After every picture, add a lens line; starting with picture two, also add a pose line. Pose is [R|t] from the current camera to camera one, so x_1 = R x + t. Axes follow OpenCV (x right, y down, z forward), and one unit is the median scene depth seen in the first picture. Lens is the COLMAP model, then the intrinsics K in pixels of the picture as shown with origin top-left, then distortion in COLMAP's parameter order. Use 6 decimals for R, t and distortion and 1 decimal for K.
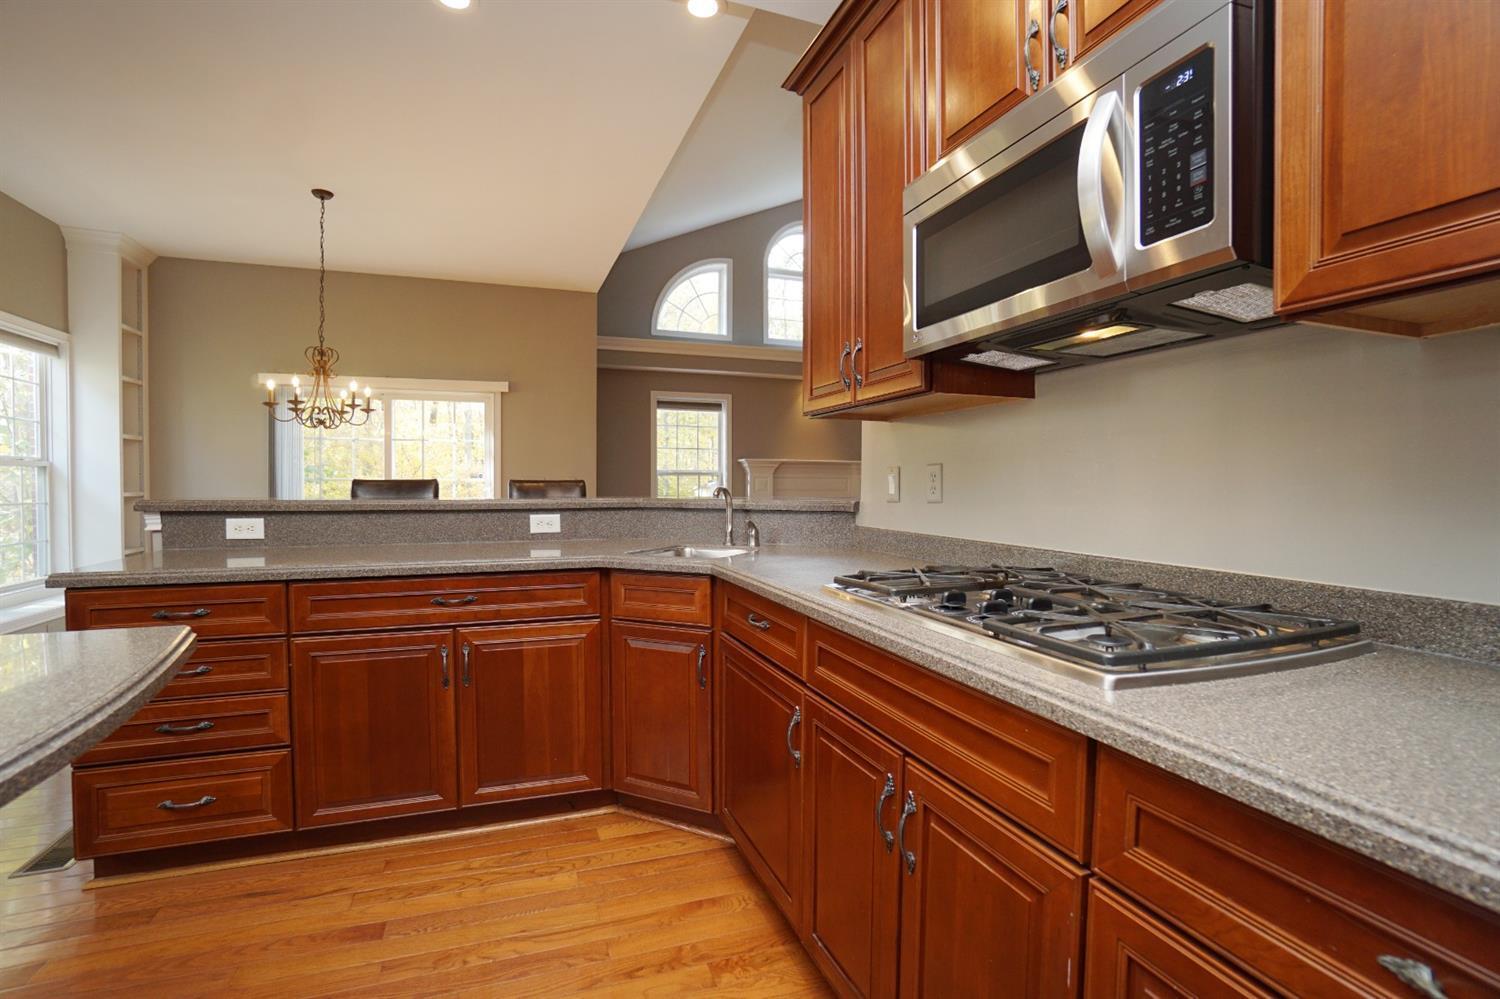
lens RADIAL K [[702.3, 0, 750.0], [0, 702.3, 499.5], [0, 0, 1]] dist [0.003578, 0.000830]
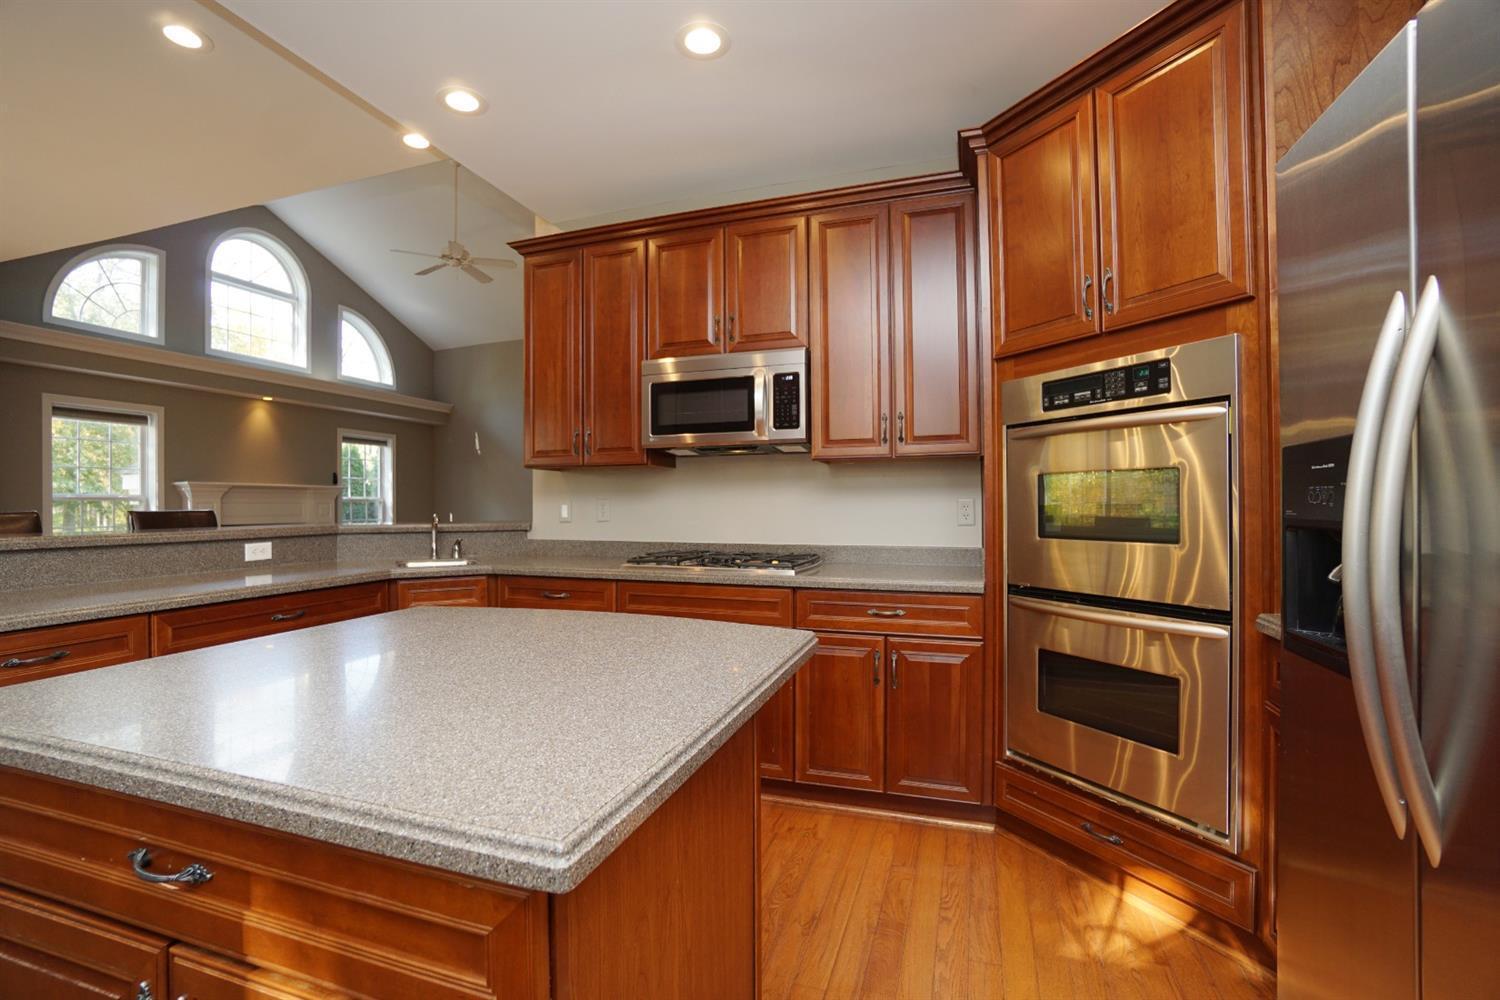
lens RADIAL K [[723.2, 0, 742.6], [0, 723.2, 486.3], [0, 0, 1]] dist [0.023234, -0.000786]
pose [[0.620929, 0.013347, 0.783753, -0.703427], [0.023054, 0.999112, -0.035278, -0.008608], [-0.783528, 0.039974, 0.620070, -0.277517]]
